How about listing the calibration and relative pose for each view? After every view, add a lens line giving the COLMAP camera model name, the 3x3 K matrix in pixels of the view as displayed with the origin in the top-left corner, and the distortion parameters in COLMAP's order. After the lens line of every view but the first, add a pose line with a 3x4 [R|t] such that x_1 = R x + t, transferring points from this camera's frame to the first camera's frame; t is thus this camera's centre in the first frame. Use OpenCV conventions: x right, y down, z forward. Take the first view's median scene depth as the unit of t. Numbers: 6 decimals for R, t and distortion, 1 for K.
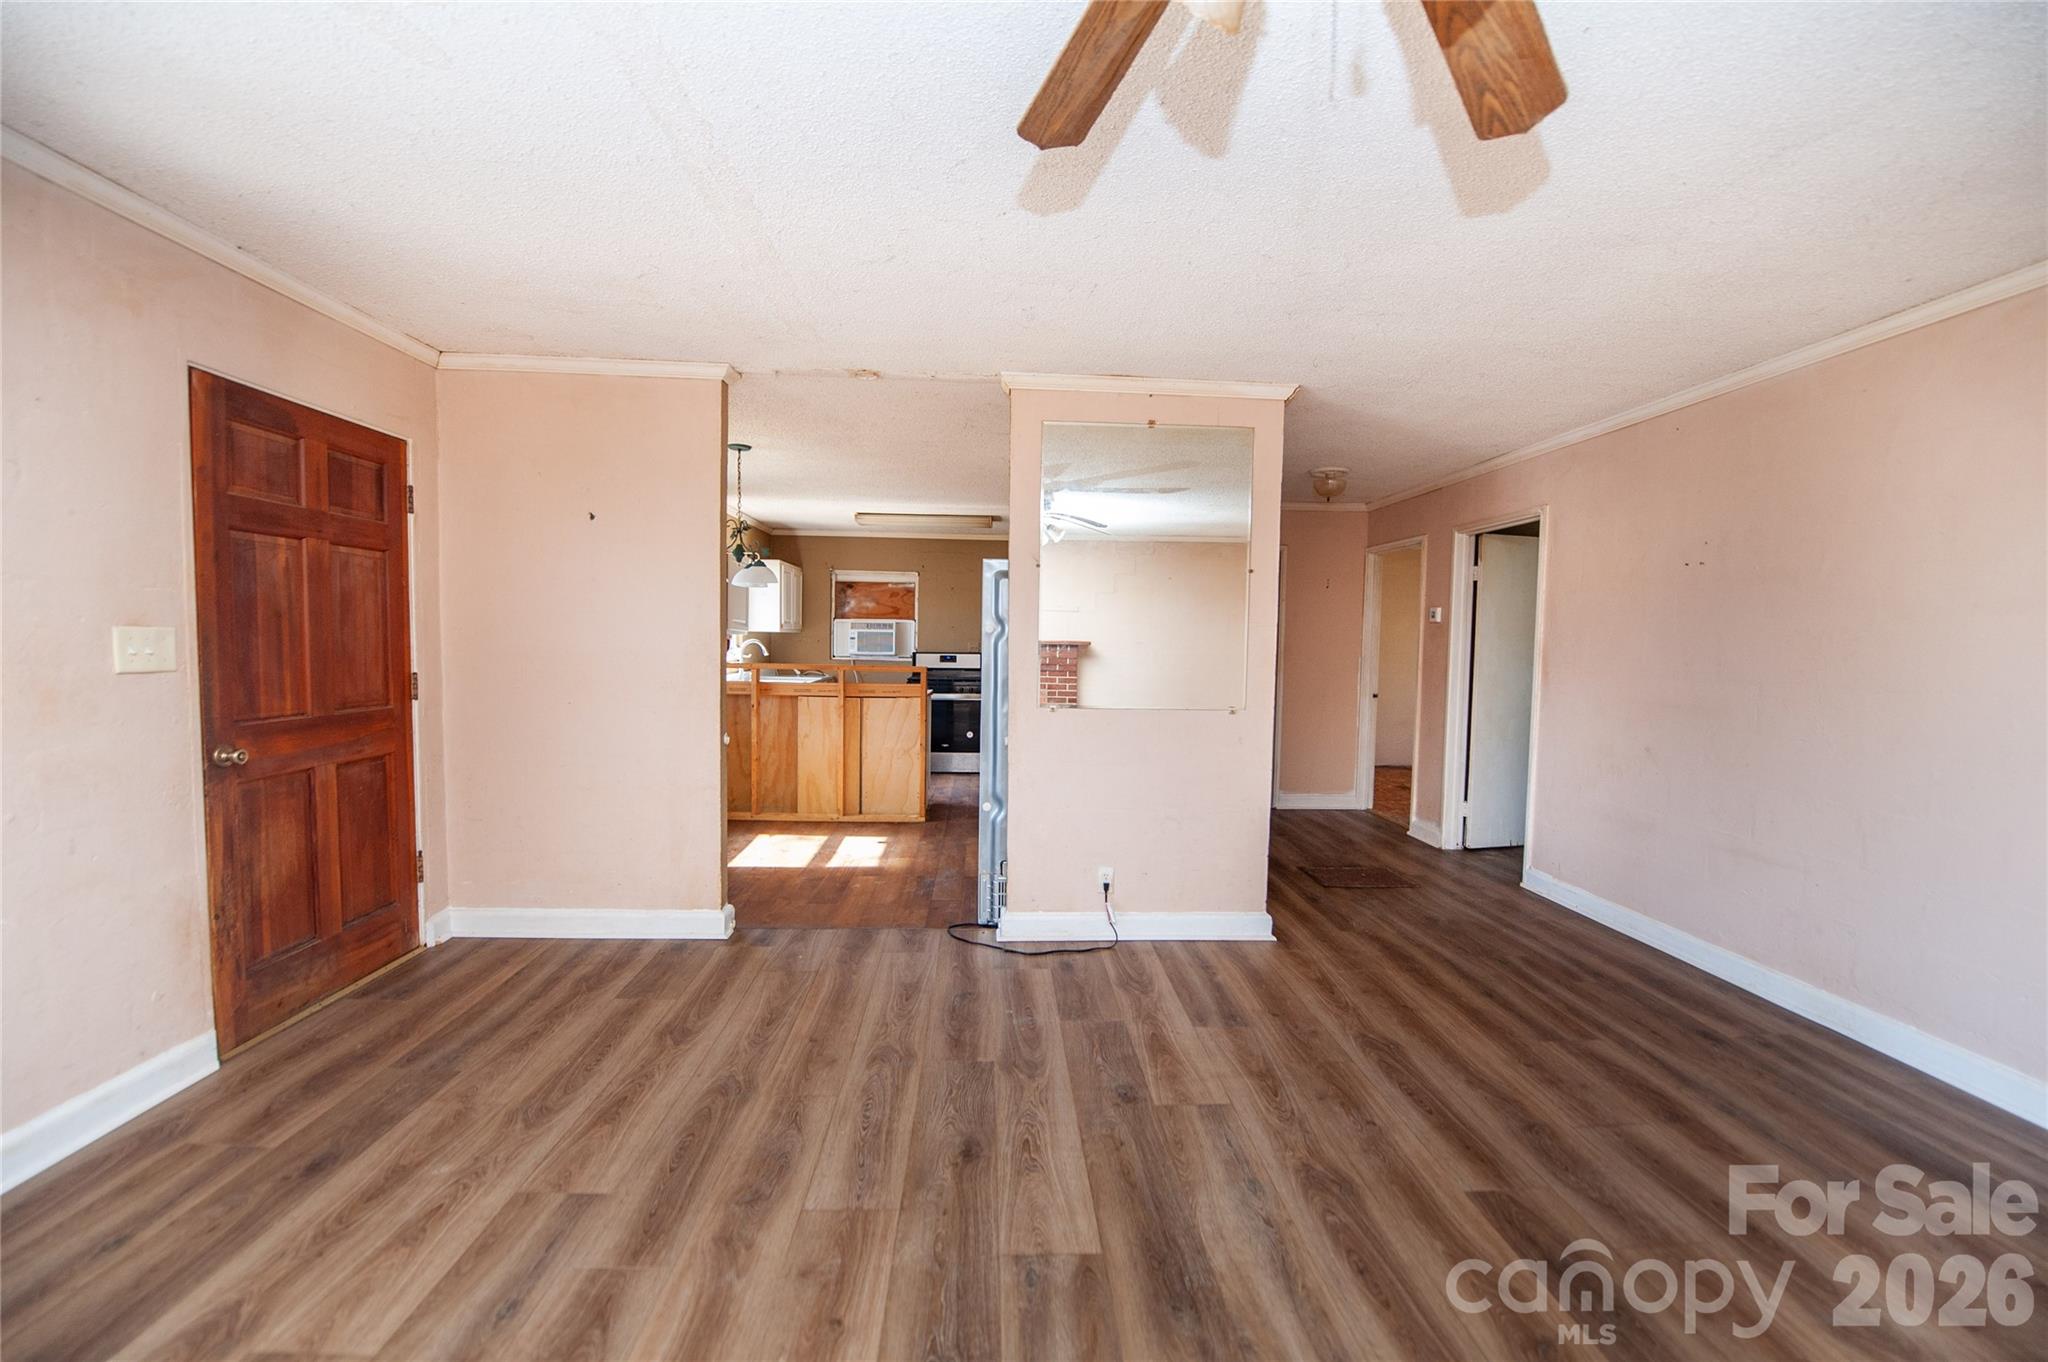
lens RADIAL K [[831.7, 0, 1030.0], [0, 831.7, 682.9], [0, 0, 1]] dist [-0.022483, -0.000198]
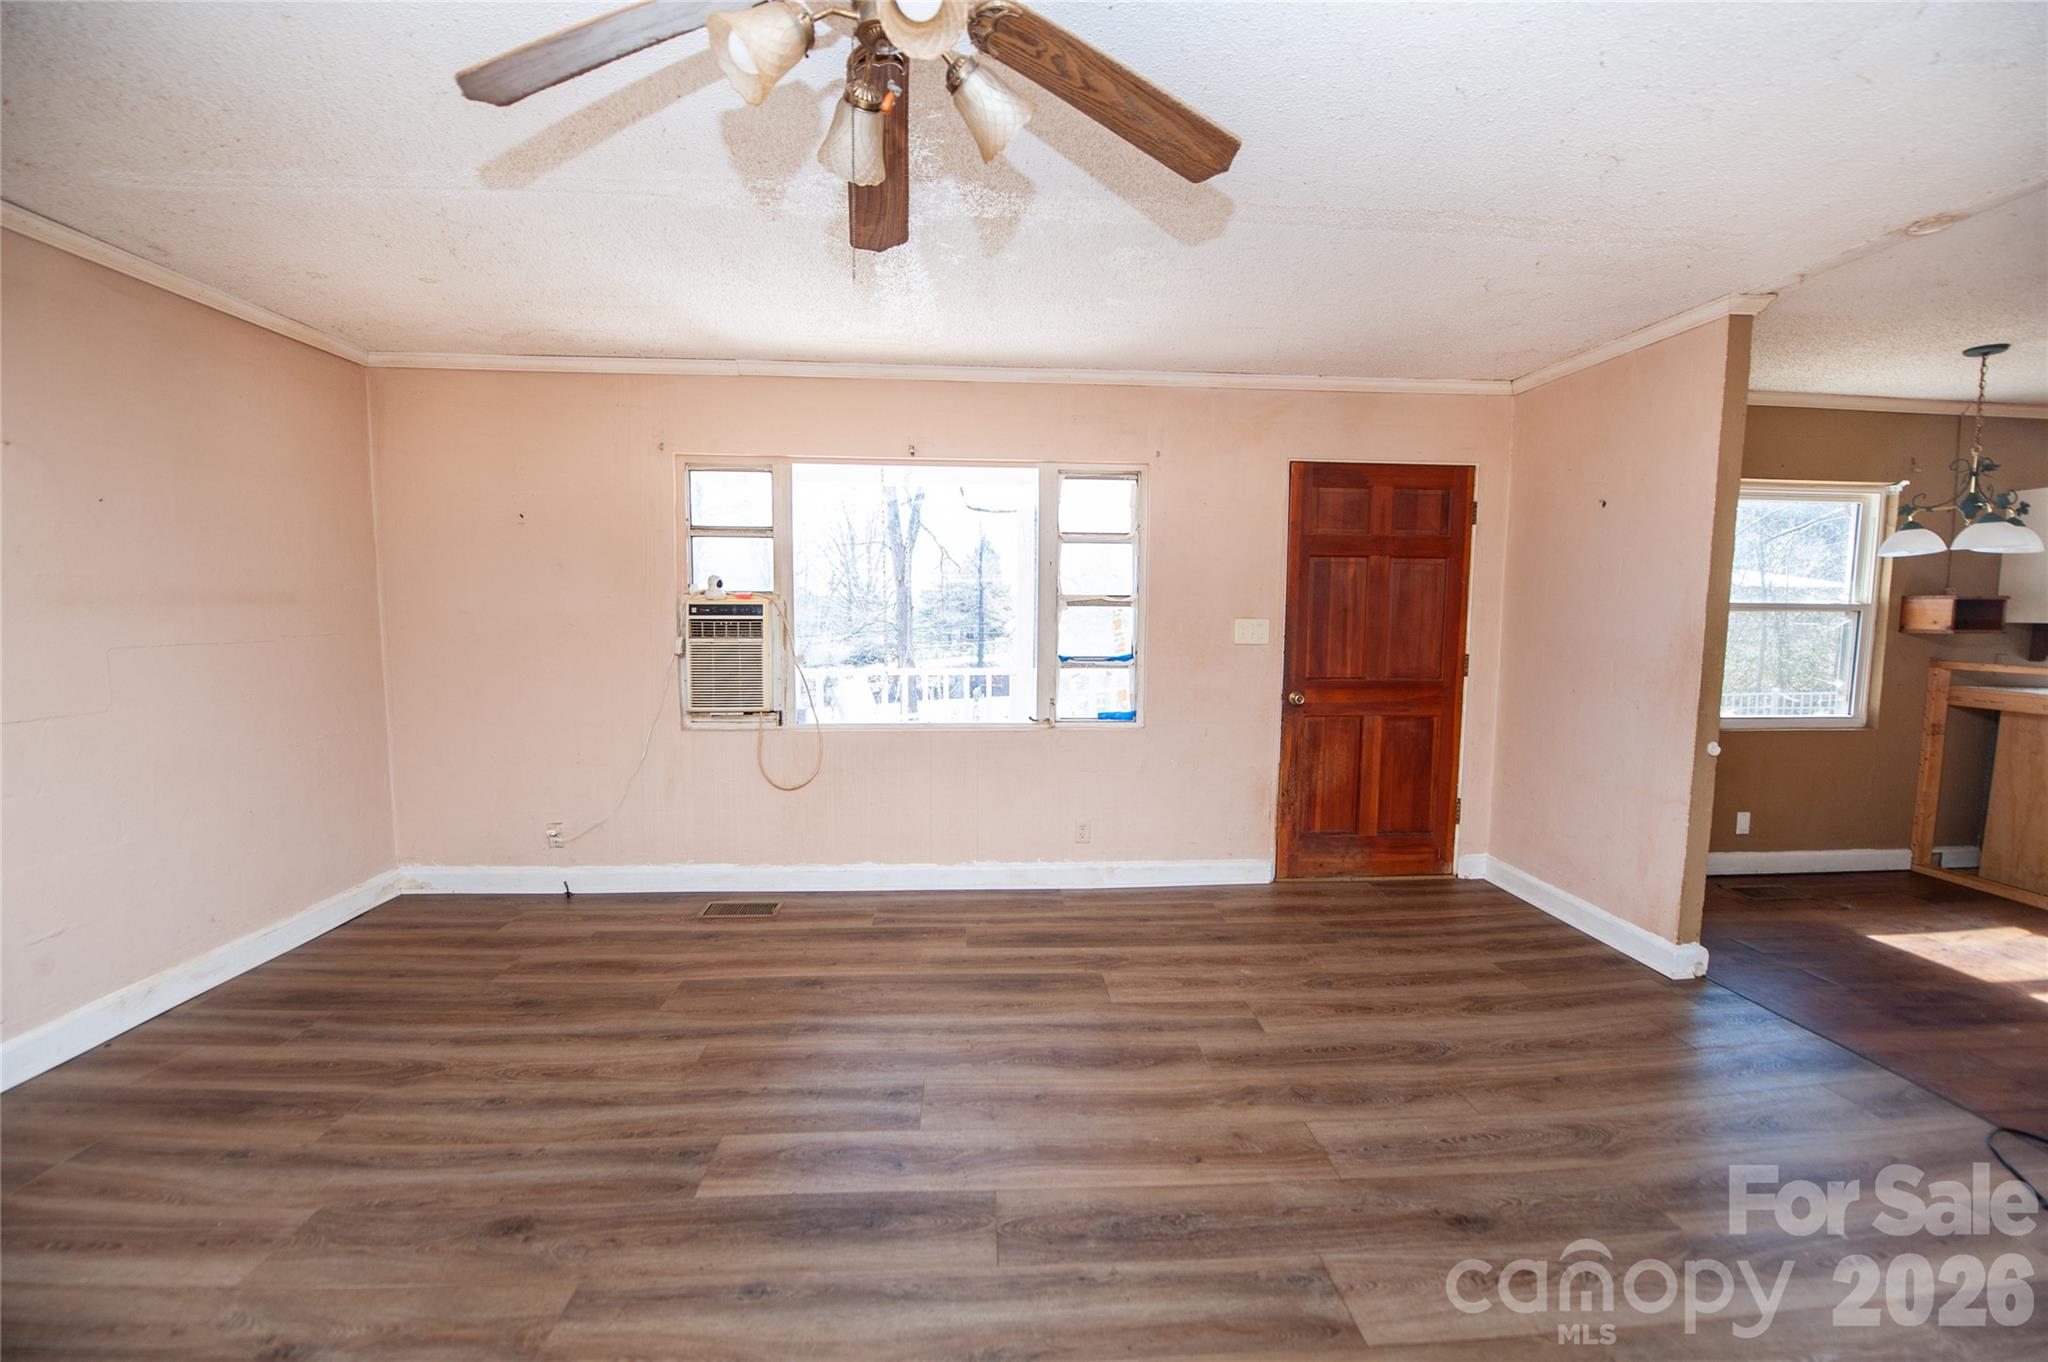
lens RADIAL K [[831.7, 0, 1030.0], [0, 831.7, 682.9], [0, 0, 1]] dist [-0.022483, -0.000198]
pose [[0.014821, 0.069278, -0.997487, 0.538431], [-0.056814, 0.996044, 0.068334, -0.019296], [0.998275, 0.055658, 0.018699, 0.363220]]
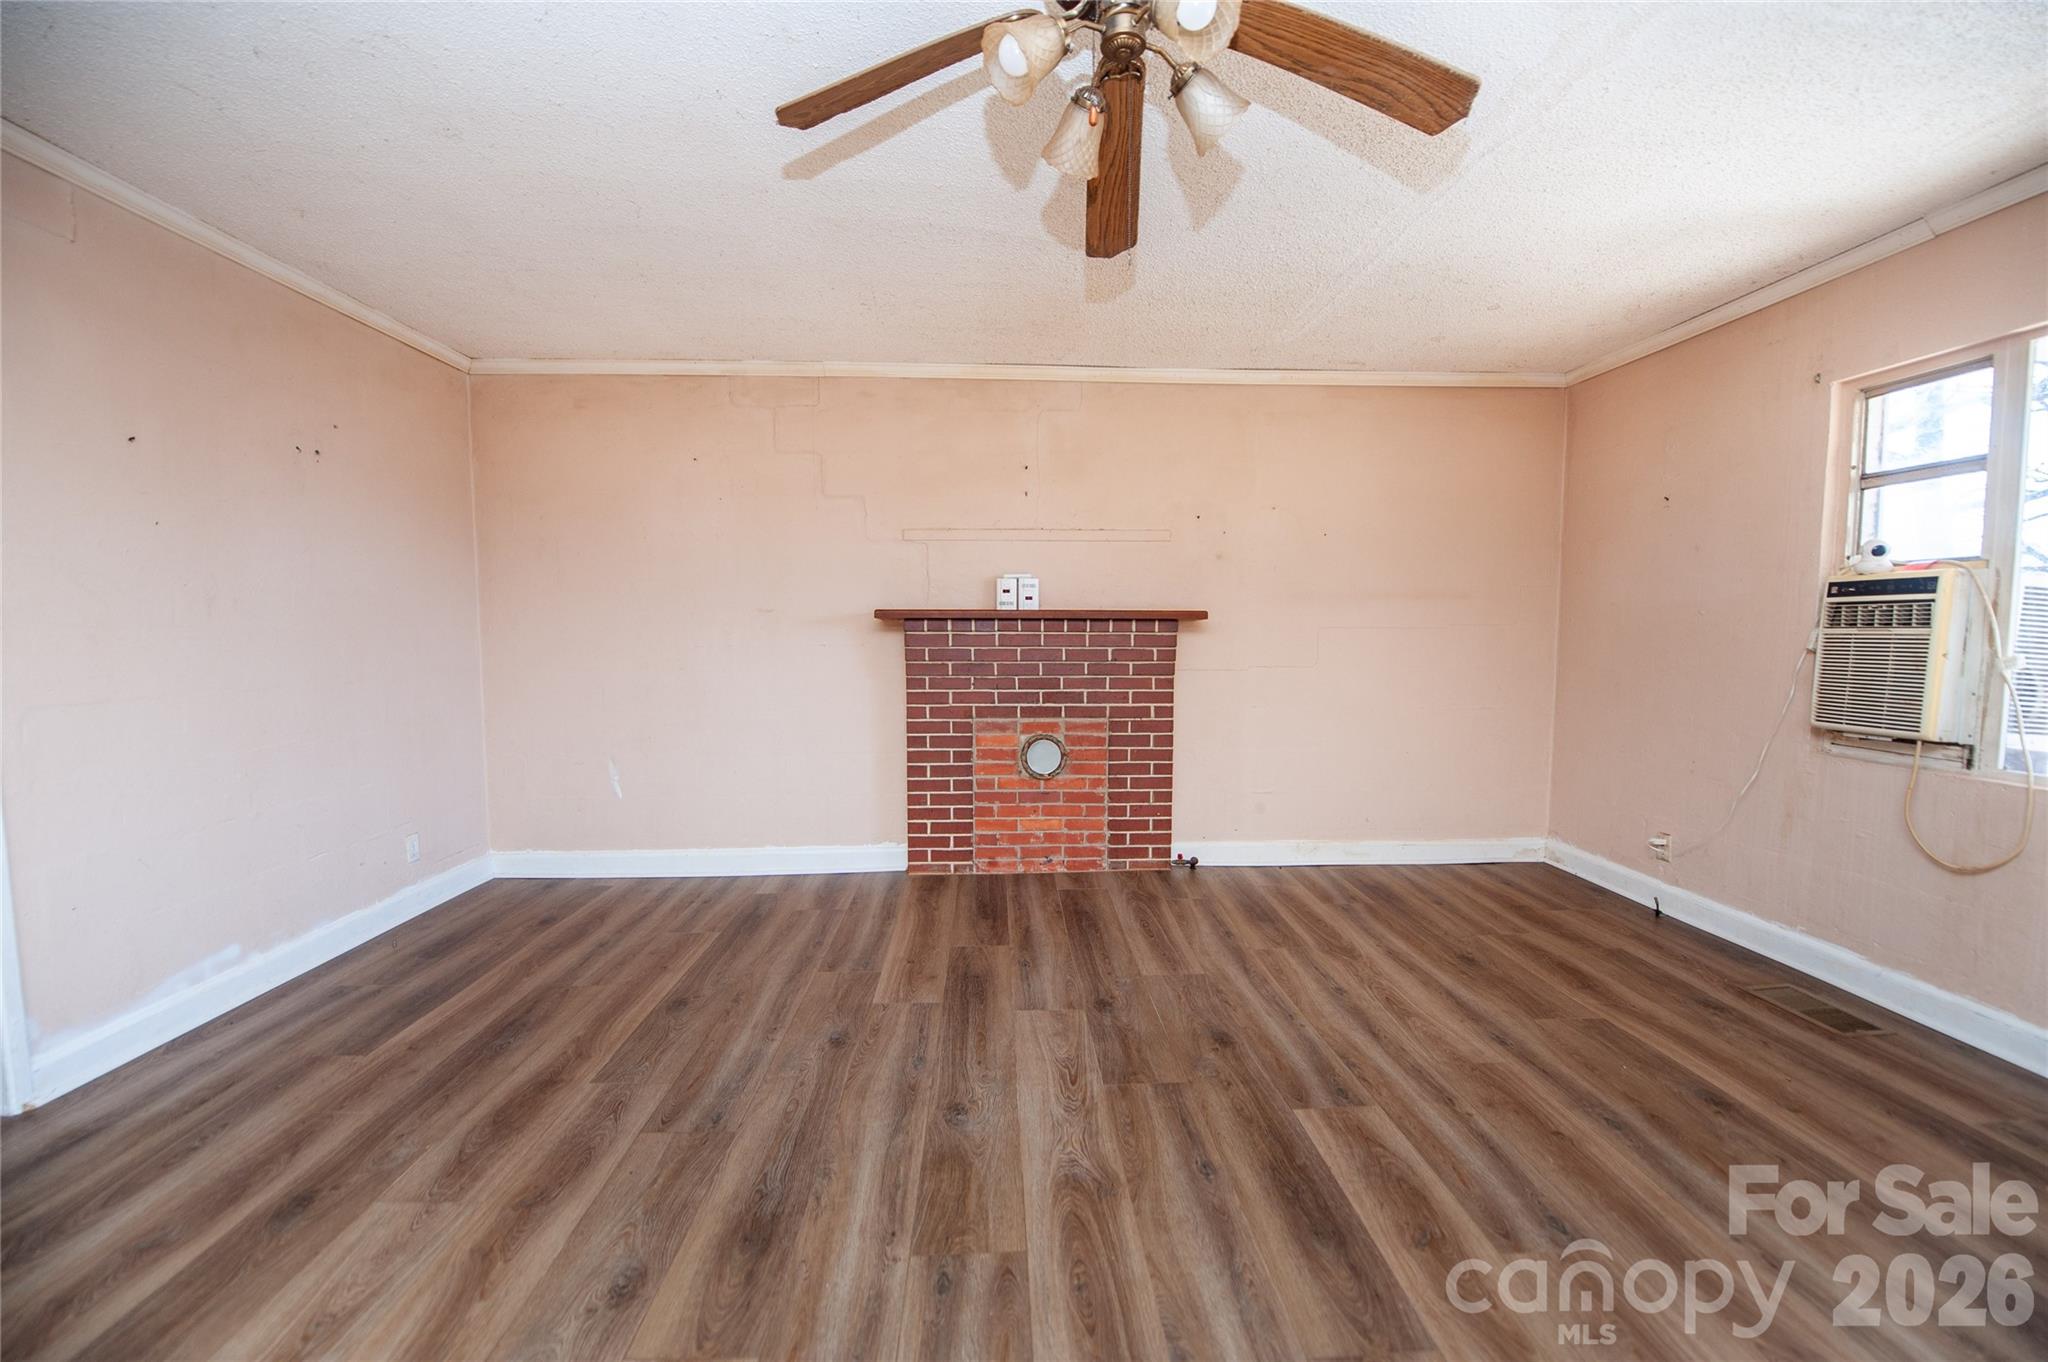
lens RADIAL K [[813.4, 0, 1027.1], [0, 813.4, 686.4], [0, 0, 1]] dist [-0.021358, -0.000500]
pose [[-0.999797, -0.017694, 0.009683, 0.150121], [-0.016415, 0.992736, 0.119186, 0.001401], [-0.011721, 0.119003, -0.992825, 0.779289]]
